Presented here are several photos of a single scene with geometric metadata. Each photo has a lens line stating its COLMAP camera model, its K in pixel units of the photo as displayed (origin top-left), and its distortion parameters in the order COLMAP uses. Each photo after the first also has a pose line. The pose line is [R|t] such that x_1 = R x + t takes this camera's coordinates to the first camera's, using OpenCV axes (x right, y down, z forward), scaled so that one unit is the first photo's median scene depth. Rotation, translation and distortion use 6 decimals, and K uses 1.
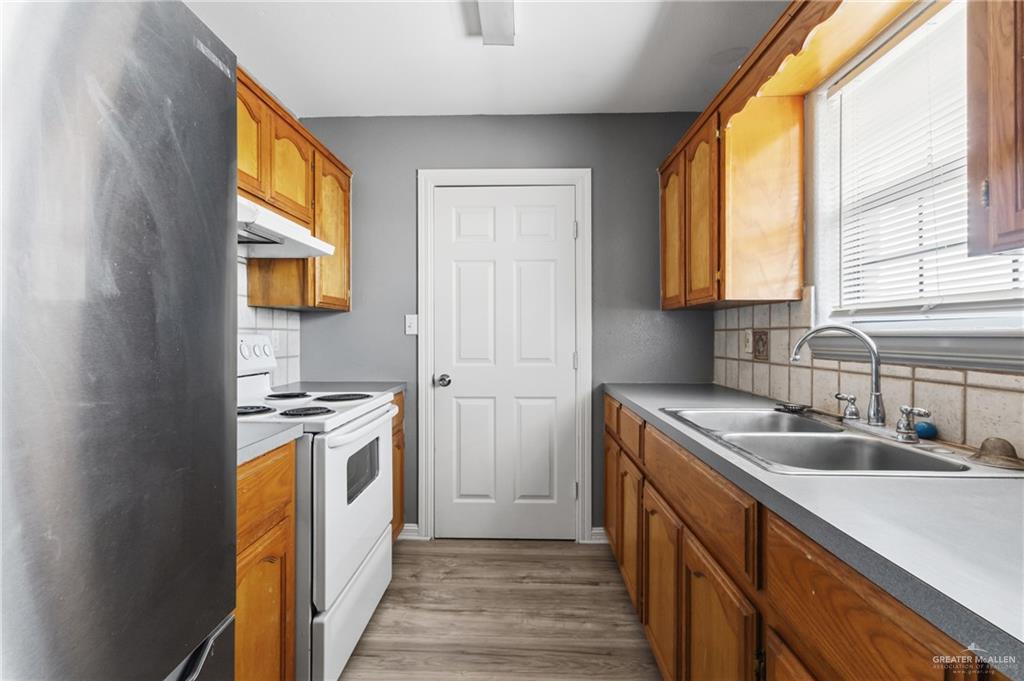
lens RADIAL K [[477.7, 0, 513.3], [0, 477.7, 341.1], [0, 0, 1]] dist [-0.002200, 0.000105]
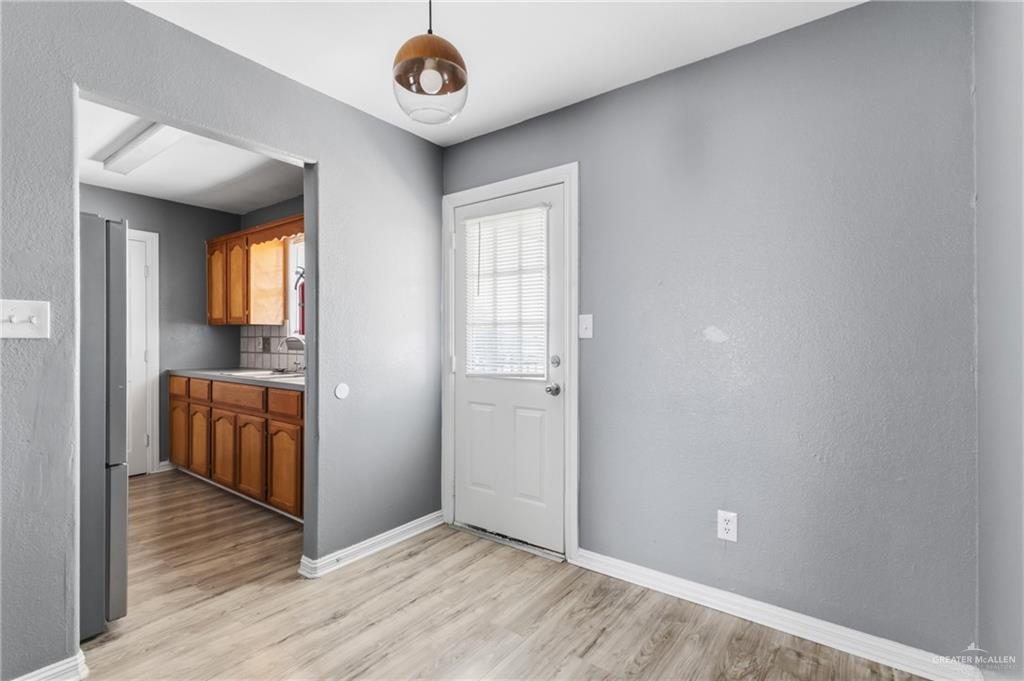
lens RADIAL K [[477.7, 0, 511.5], [0, 477.7, 340.4], [0, 0, 1]] dist [-0.002200, 0.000105]
pose [[0.578588, 0.001642, 0.815618, -0.576195], [0.006082, 0.999961, -0.006328, 0.009424], [-0.815597, 0.008622, 0.578556, -1.104771]]
